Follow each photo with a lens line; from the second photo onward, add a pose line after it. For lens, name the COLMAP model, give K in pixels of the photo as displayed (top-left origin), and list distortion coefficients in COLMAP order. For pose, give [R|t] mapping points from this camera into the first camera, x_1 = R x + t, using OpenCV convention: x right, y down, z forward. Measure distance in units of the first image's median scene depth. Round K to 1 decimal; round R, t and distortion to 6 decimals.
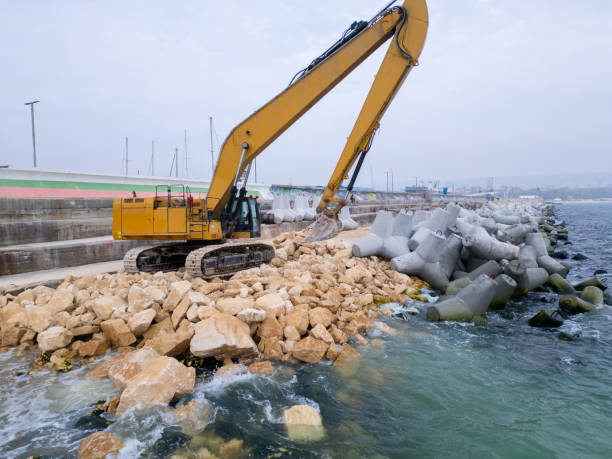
lens RADIAL K [[420.3, 0, 306.0], [0, 420.3, 229.5], [0, 0, 1]] dist [0.083233, -0.080371]
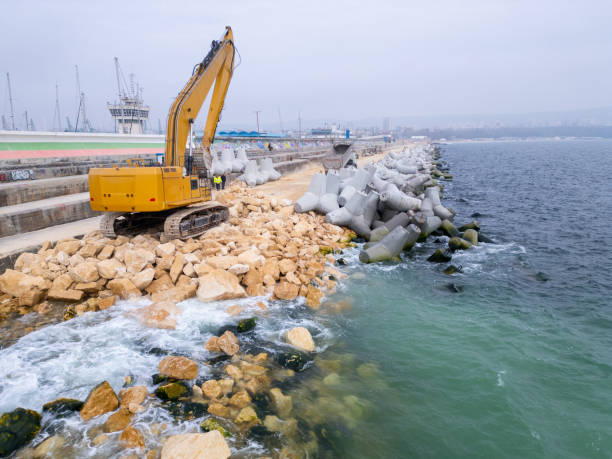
lens RADIAL K [[420.3, 0, 306.0], [0, 420.3, 229.5], [0, 0, 1]] dist [0.083233, -0.080371]
pose [[0.974958, -0.043572, 0.218081, -0.132341], [0.012660, 0.989903, 0.141183, -0.062378], [-0.222030, -0.134886, 0.965665, -0.179730]]
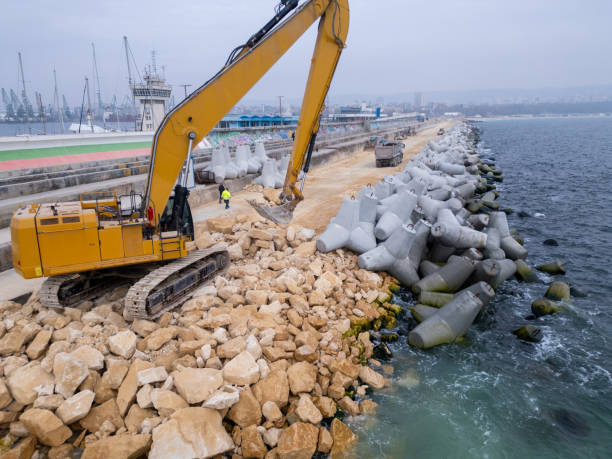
lens RADIAL K [[420.3, 0, 306.0], [0, 420.3, 229.5], [0, 0, 1]] dist [0.083233, -0.080371]
pose [[0.987262, -0.036387, 0.154884, -0.055113], [0.005820, 0.981104, 0.193396, -0.175744], [-0.158994, -0.190031, 0.968818, 0.159616]]
